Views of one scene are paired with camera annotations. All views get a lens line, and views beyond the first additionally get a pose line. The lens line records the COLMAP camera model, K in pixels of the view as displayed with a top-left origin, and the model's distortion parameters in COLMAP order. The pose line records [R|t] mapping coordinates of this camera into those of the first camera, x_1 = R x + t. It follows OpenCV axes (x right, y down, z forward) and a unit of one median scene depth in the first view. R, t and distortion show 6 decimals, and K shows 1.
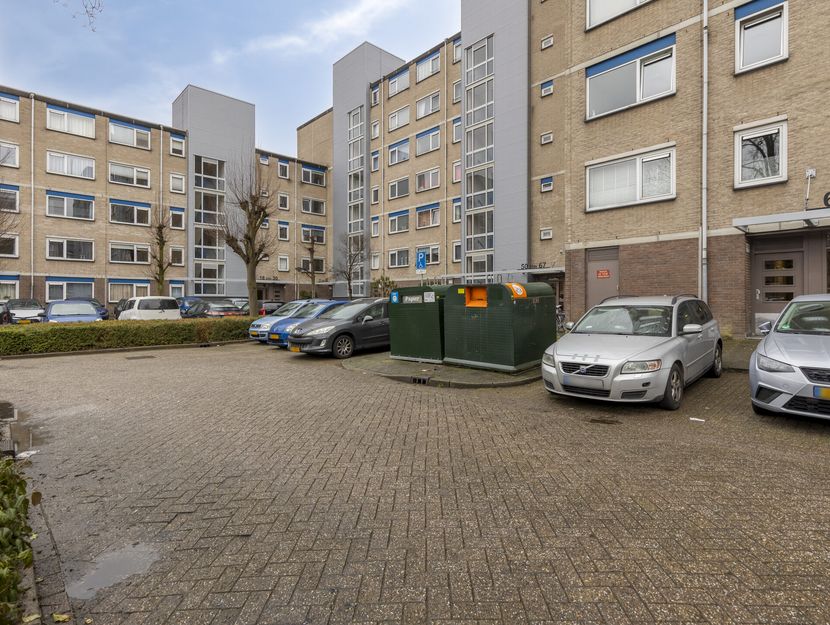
lens RADIAL K [[436.3, 0, 417.3], [0, 436.3, 317.8], [0, 0, 1]] dist [0.007674, -0.000118]
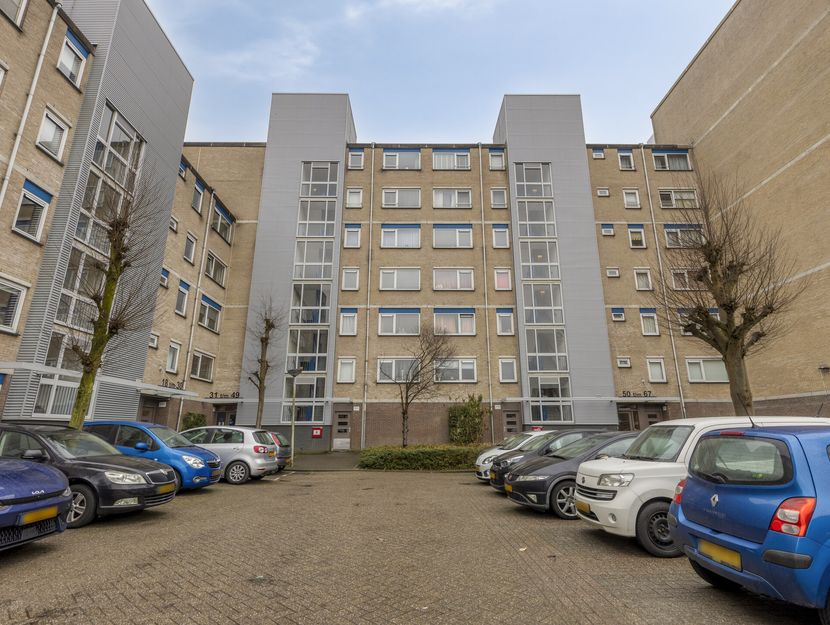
lens RADIAL K [[436.3, 0, 417.3], [0, 436.3, 317.8], [0, 0, 1]] dist [0.007674, -0.000118]
pose [[0.679567, 0.180793, 0.710987, -0.671240], [0.028746, 0.961851, -0.272060, -0.029249], [-0.733050, 0.205321, 0.648445, 0.611744]]
